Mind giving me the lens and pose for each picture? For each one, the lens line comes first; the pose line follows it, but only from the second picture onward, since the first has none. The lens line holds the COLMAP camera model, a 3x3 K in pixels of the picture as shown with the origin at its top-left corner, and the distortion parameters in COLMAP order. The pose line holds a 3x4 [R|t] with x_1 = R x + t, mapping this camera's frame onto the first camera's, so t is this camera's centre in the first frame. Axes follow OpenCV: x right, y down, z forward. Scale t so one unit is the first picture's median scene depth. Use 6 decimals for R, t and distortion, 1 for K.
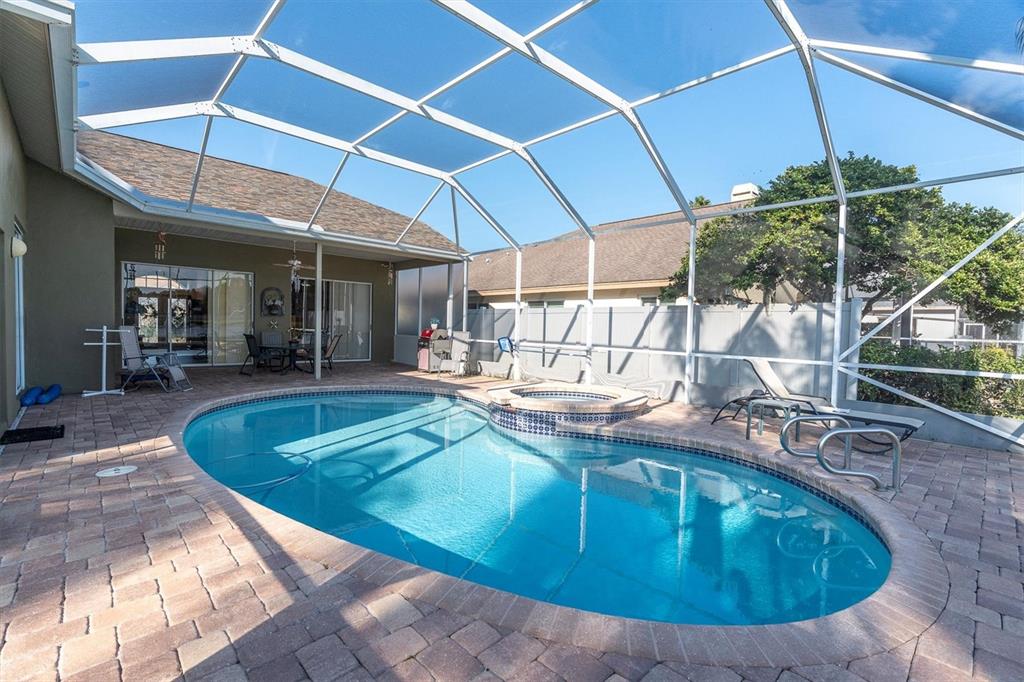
lens RADIAL K [[463.6, 0, 512.7], [0, 463.6, 344.2], [0, 0, 1]] dist [-0.002114, 0.000510]
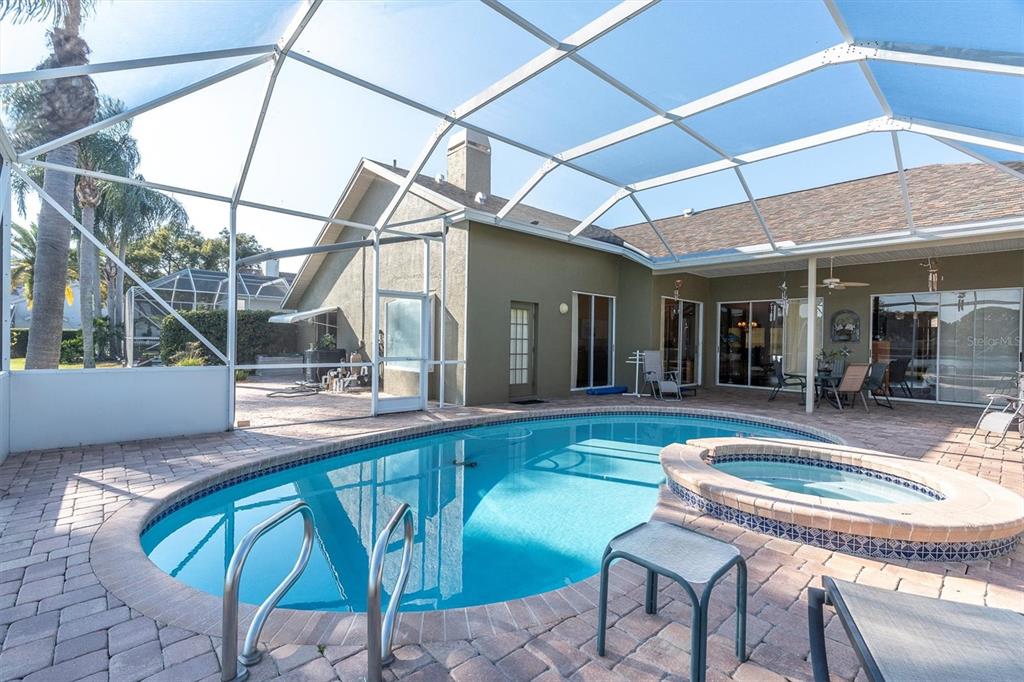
lens RADIAL K [[463.6, 0, 513.8], [0, 463.6, 341.6], [0, 0, 1]] dist [-0.002114, 0.000510]
pose [[-0.015864, -0.025163, -0.999557, 0.482582], [-0.048919, 0.998506, -0.024360, -0.012450], [0.998677, 0.048511, -0.017071, 0.486127]]
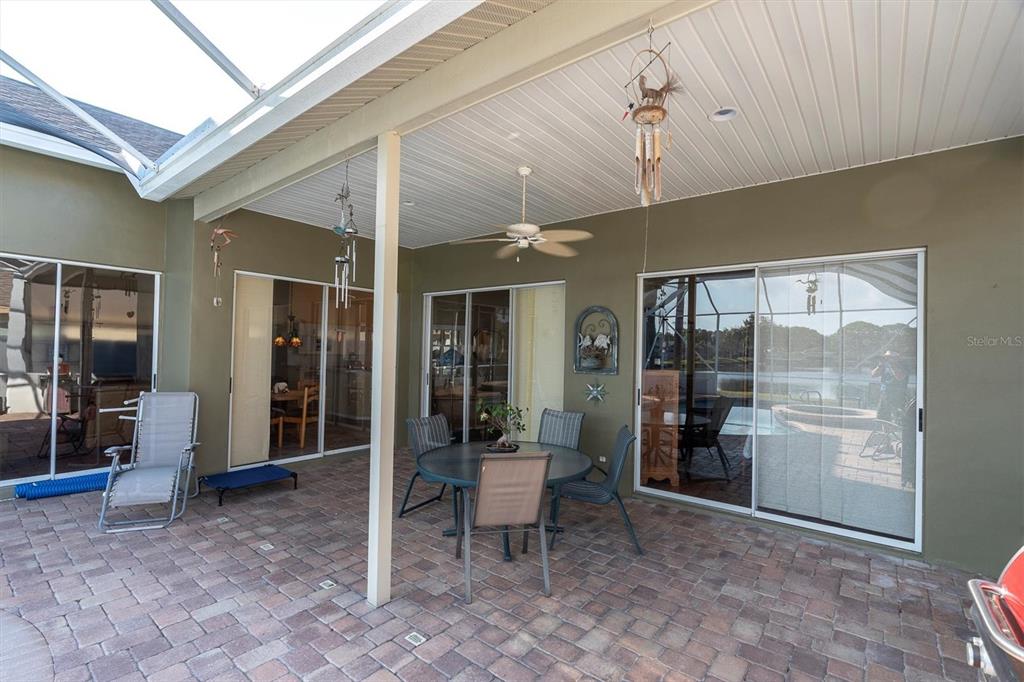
lens RADIAL K [[463.6, 0, 511.0], [0, 463.6, 343.3], [0, 0, 1]] dist [-0.002114, 0.000510]
pose [[0.141987, -0.038555, -0.989117, -0.129076], [-0.049610, 0.997708, -0.046012, -0.082168], [0.988625, 0.055603, 0.139749, 1.095764]]
